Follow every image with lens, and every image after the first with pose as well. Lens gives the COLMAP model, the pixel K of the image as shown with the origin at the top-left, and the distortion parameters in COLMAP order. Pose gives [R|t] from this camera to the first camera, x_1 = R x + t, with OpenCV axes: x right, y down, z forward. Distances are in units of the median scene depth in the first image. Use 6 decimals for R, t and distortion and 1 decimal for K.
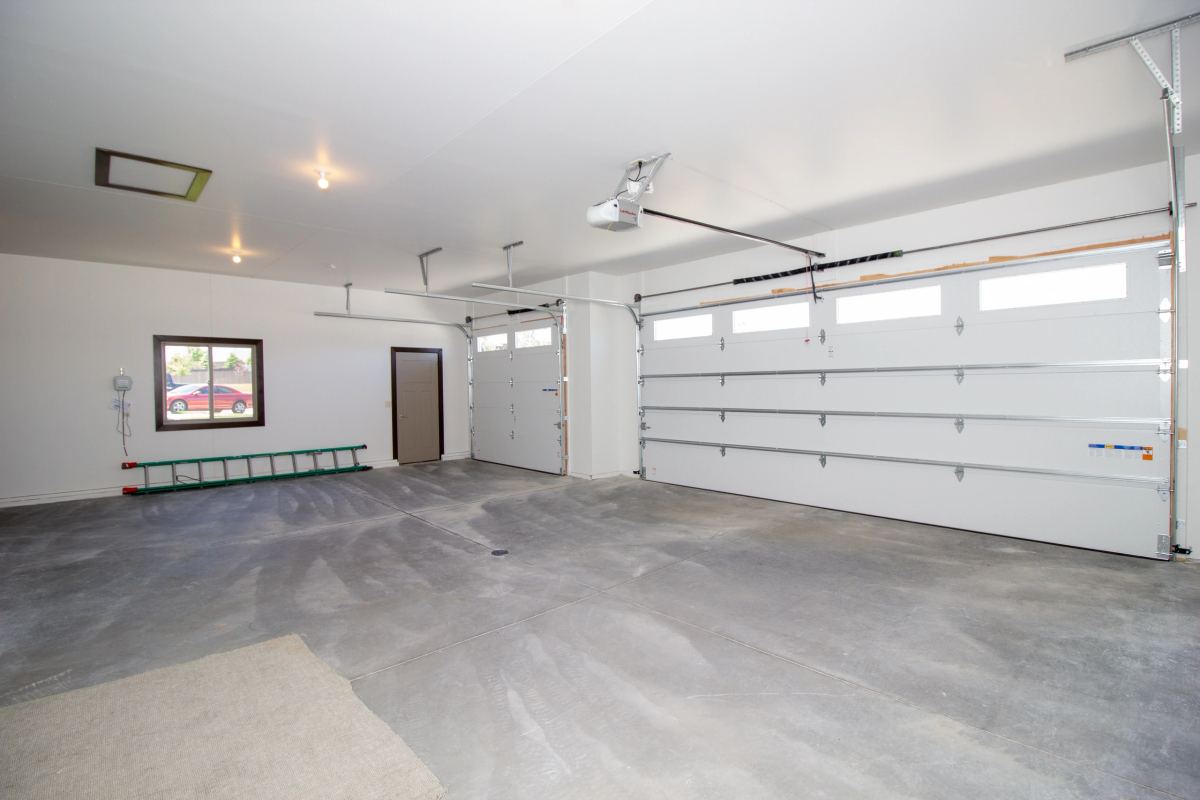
lens RADIAL K [[557.6, 0, 600.0], [0, 557.6, 400.0], [0, 0, 1]] dist [-0.002238, -0.000123]
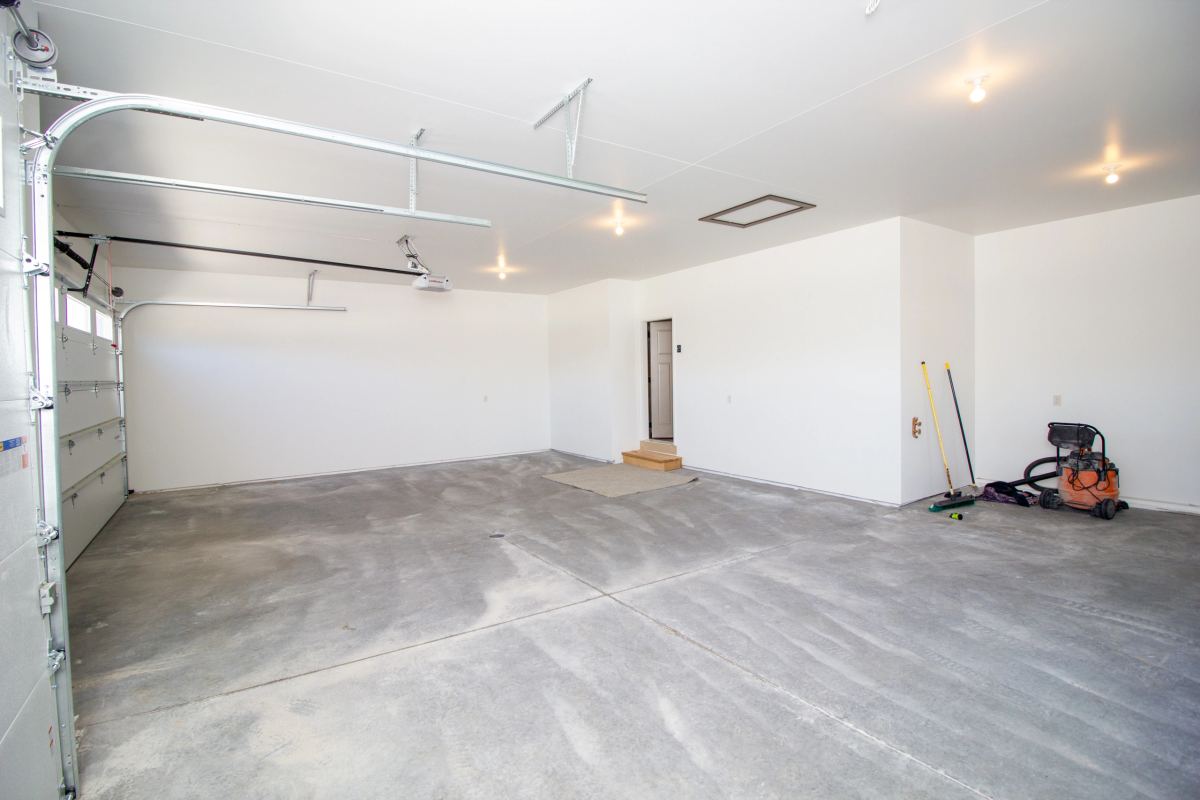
lens RADIAL K [[557.6, 0, 600.0], [0, 557.6, 400.0], [0, 0, 1]] dist [-0.002238, -0.000123]
pose [[-0.987401, 0.026321, 0.156033, -0.546652], [0.036771, 0.997242, 0.064473, -0.058317], [-0.153905, 0.069398, -0.985646, 1.986808]]
